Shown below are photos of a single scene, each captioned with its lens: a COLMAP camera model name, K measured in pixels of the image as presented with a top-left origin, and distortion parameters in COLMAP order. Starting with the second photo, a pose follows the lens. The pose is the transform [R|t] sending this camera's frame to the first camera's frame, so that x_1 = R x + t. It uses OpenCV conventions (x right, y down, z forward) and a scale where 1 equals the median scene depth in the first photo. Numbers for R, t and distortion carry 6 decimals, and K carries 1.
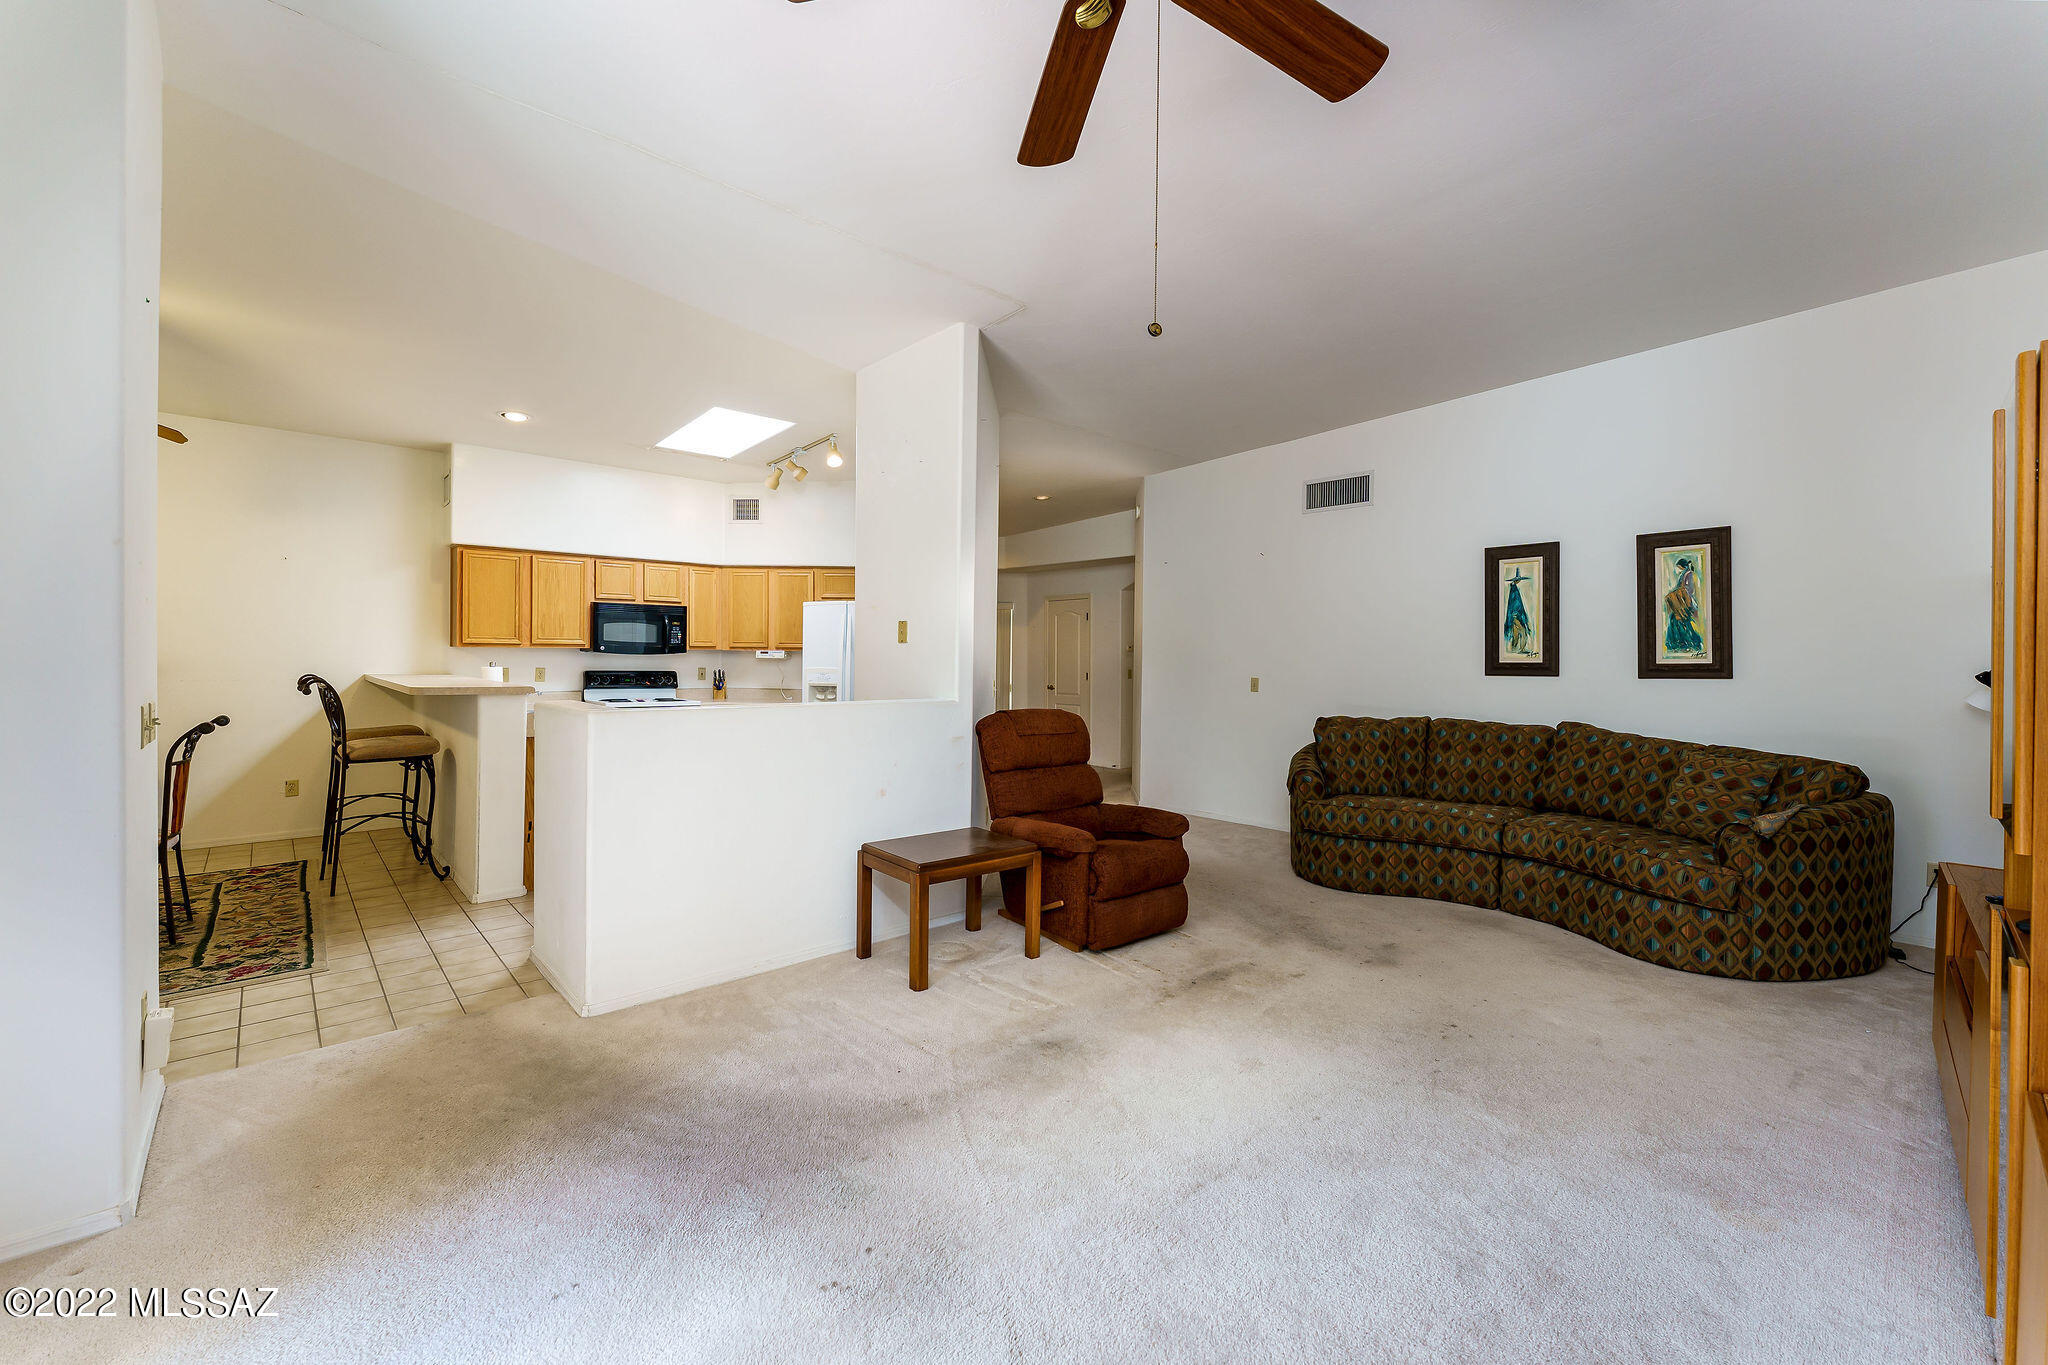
lens RADIAL K [[819.4, 0, 1024.5], [0, 819.4, 653.1], [0, 0, 1]] dist [0.000654, 0.000188]
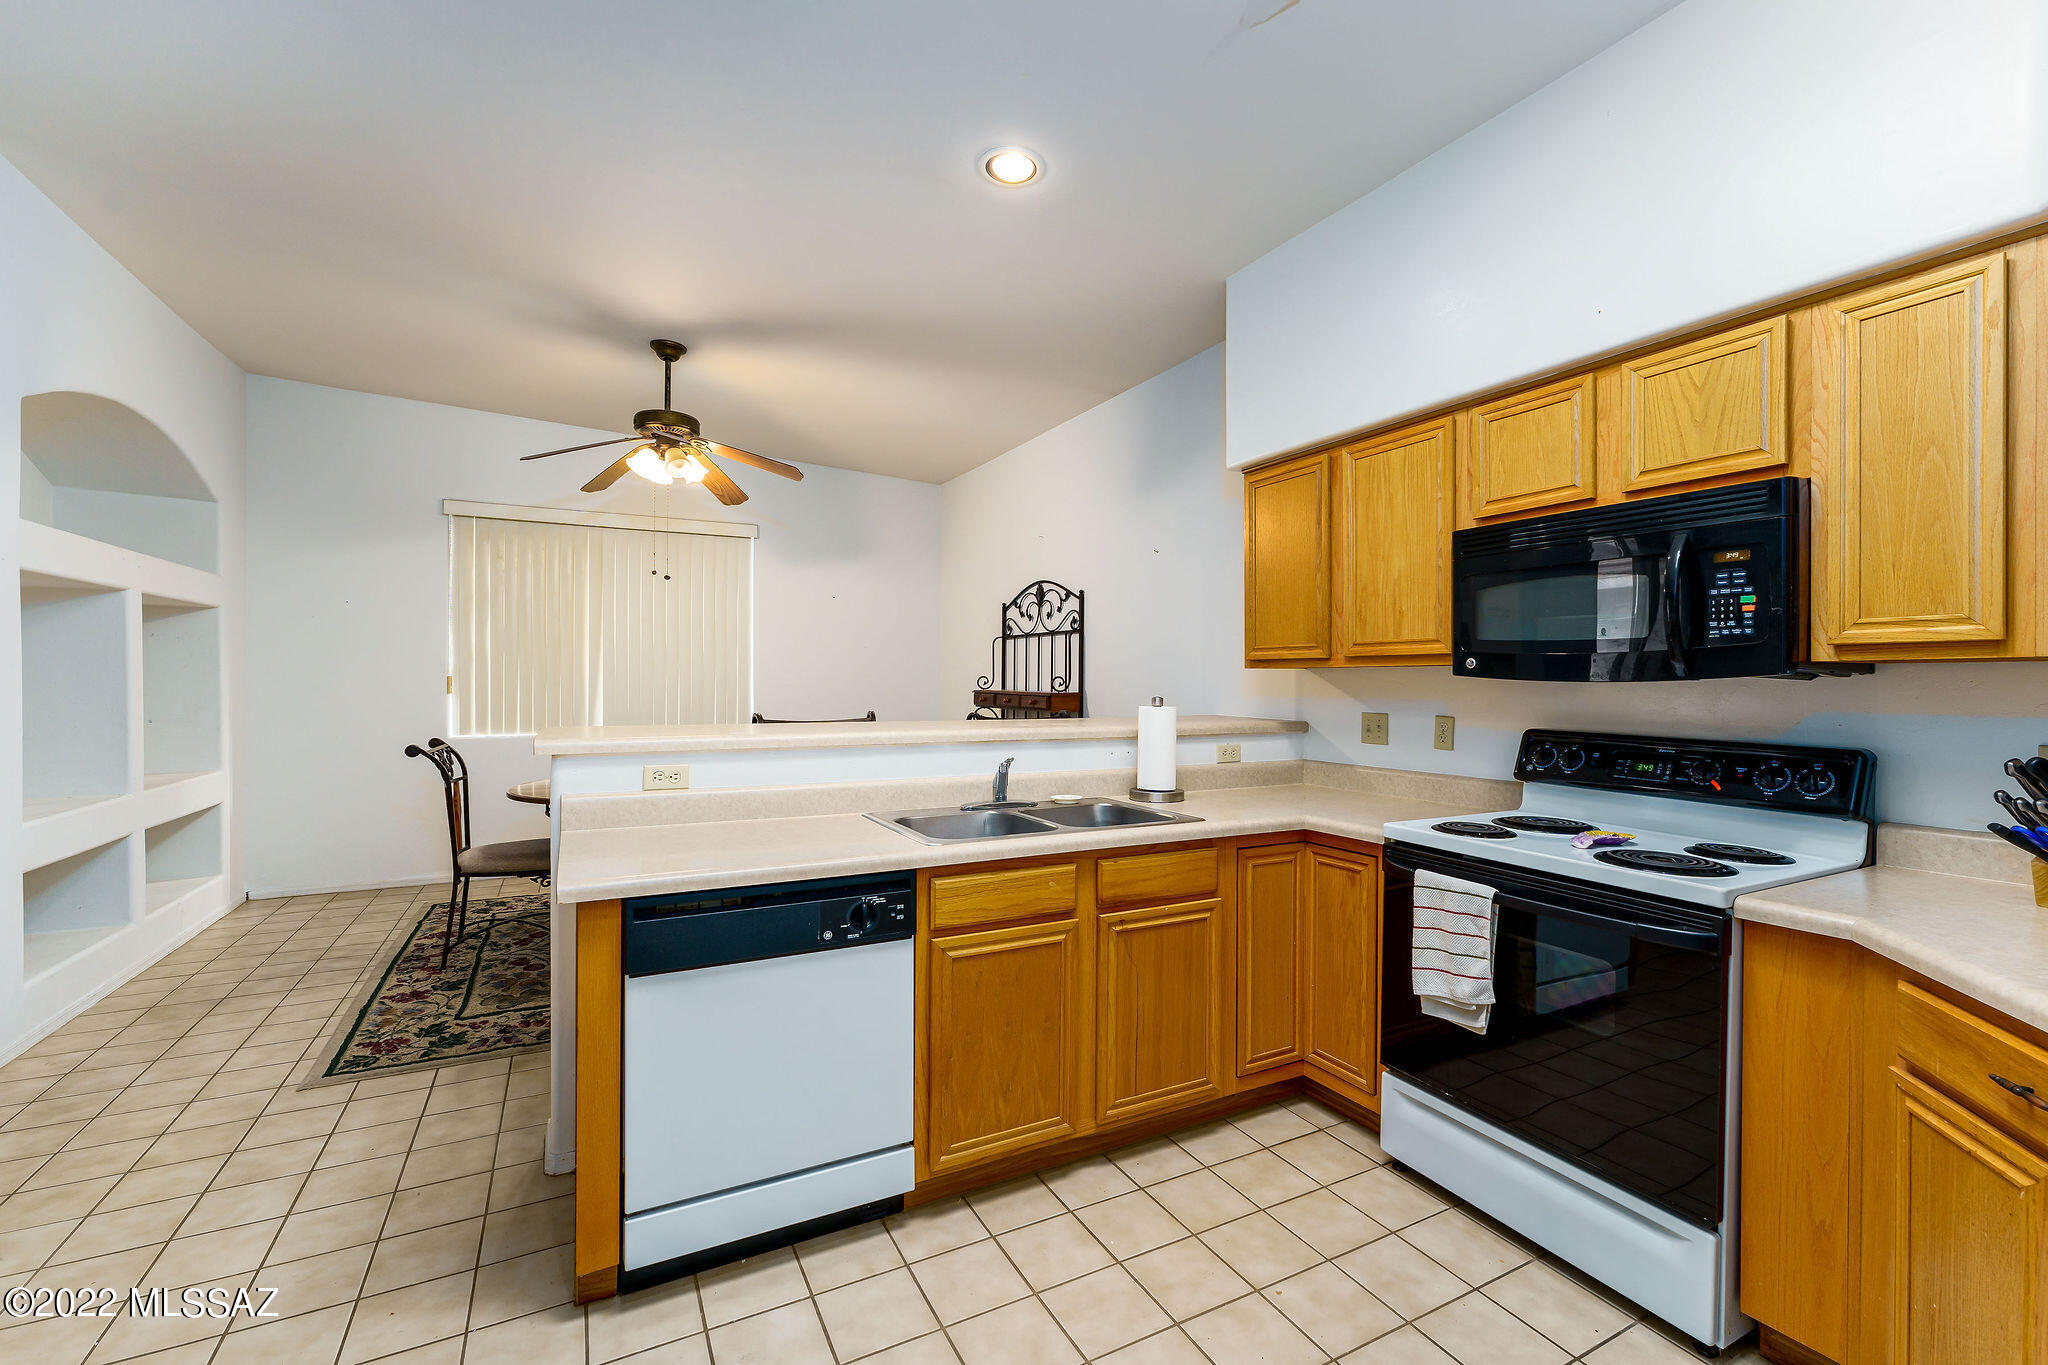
lens RADIAL K [[819.4, 0, 1024.7], [0, 819.4, 692.7], [0, 0, 1]] dist [0.000654, 0.000188]
pose [[-0.240356, 0.005611, -0.970669, -0.141072], [-0.008411, 0.999934, 0.007863, 0.005146], [0.970648, 0.010054, -0.240293, 0.904425]]
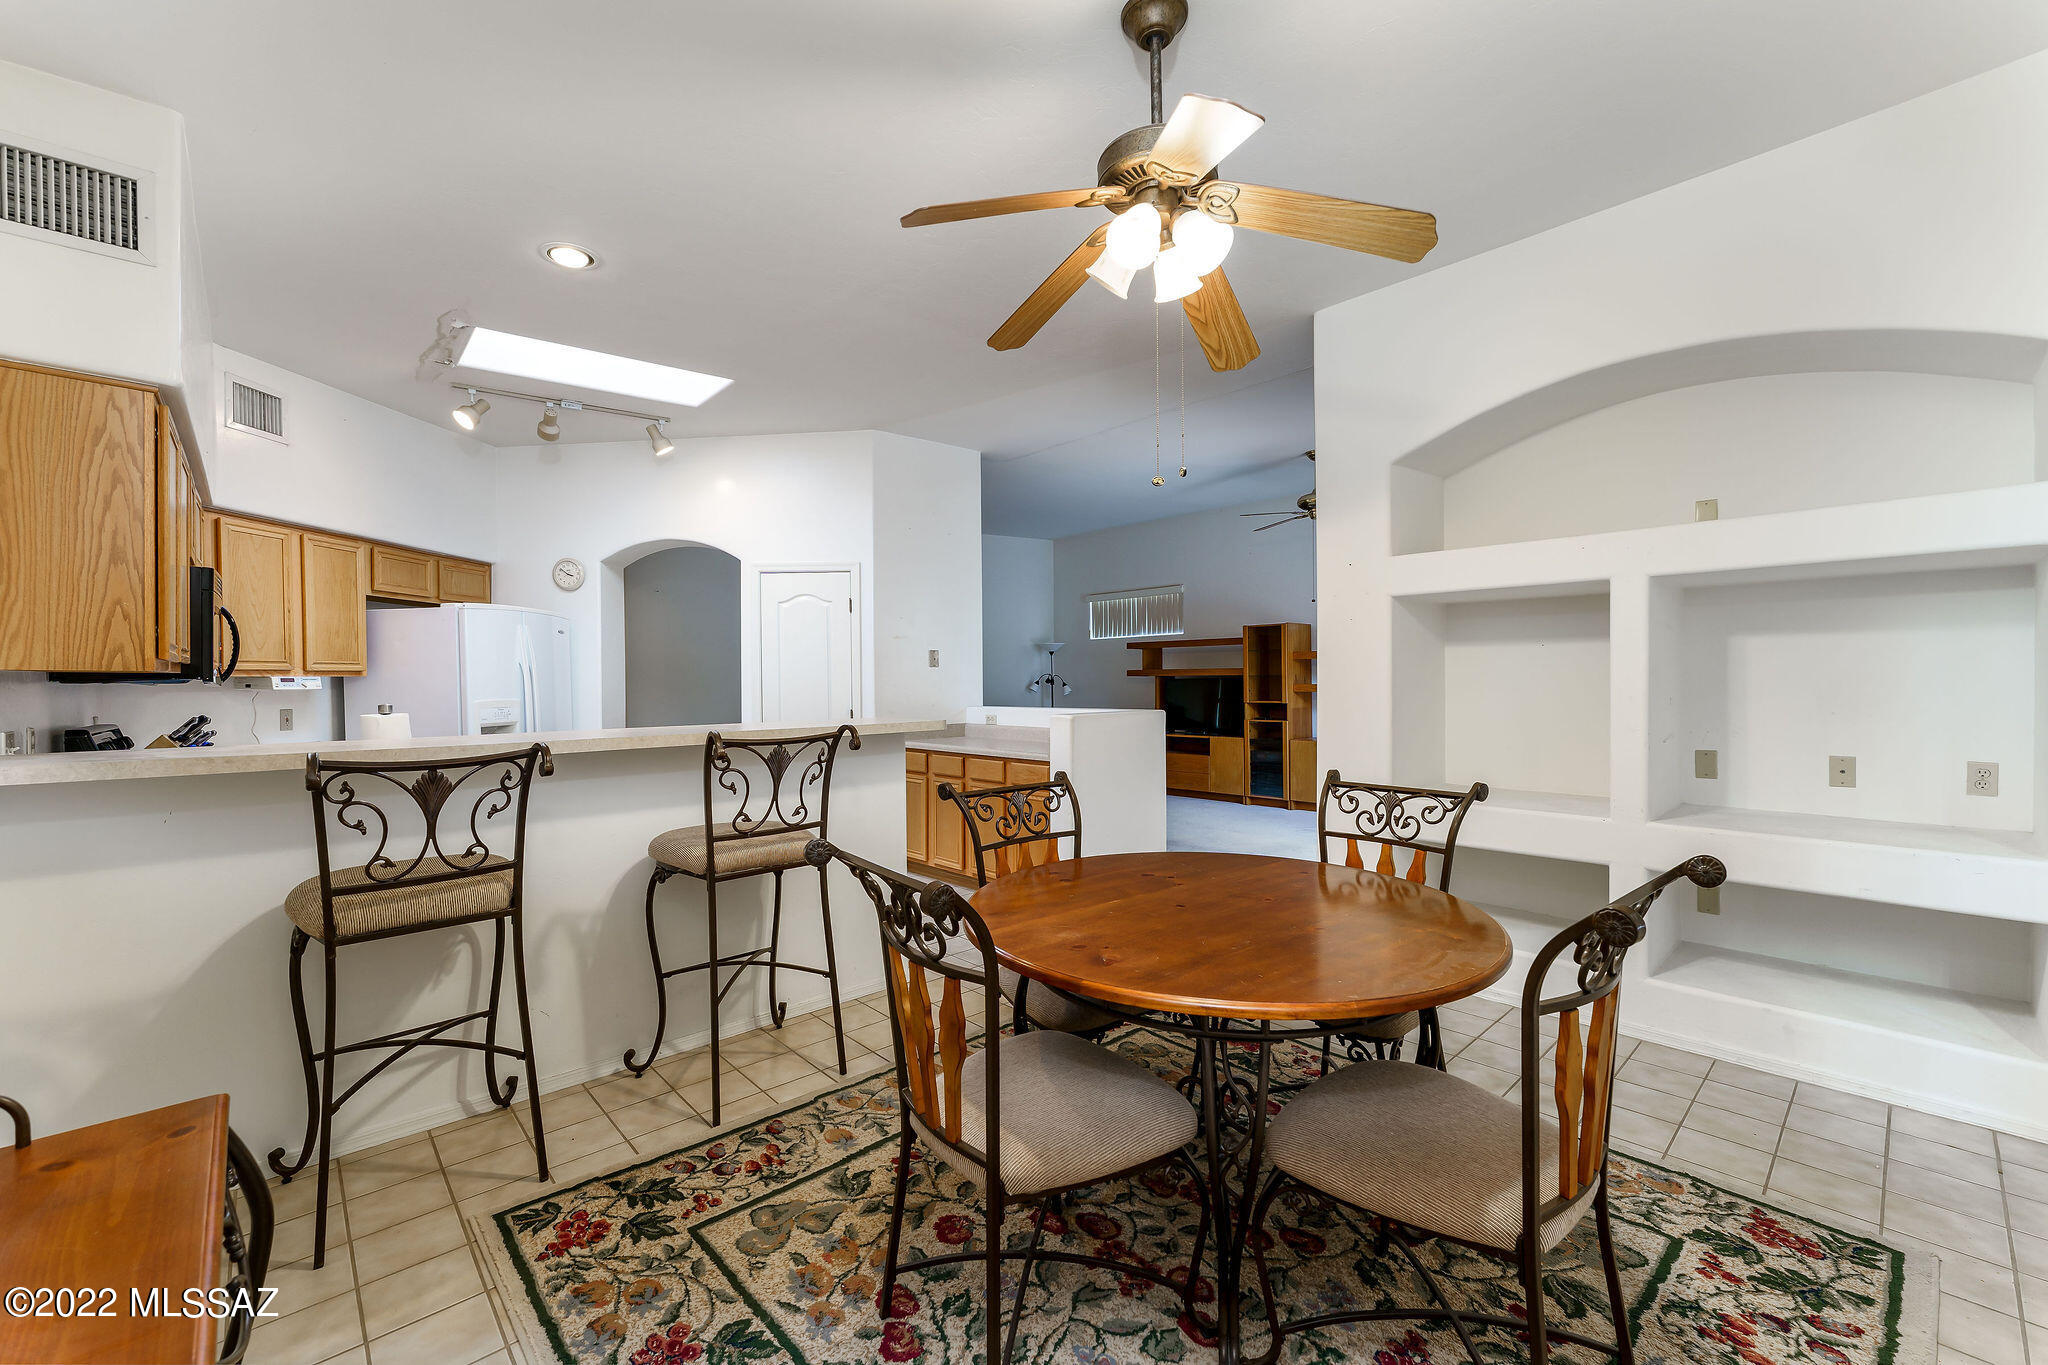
lens RADIAL K [[819.4, 0, 1037.4], [0, 819.4, 685.0], [0, 0, 1]] dist [0.000654, 0.000188]
pose [[-0.005639, -0.018281, 0.999817, -0.951179], [0.008487, 0.999796, 0.018329, -0.003306], [-0.999948, 0.008589, -0.005483, 0.554056]]
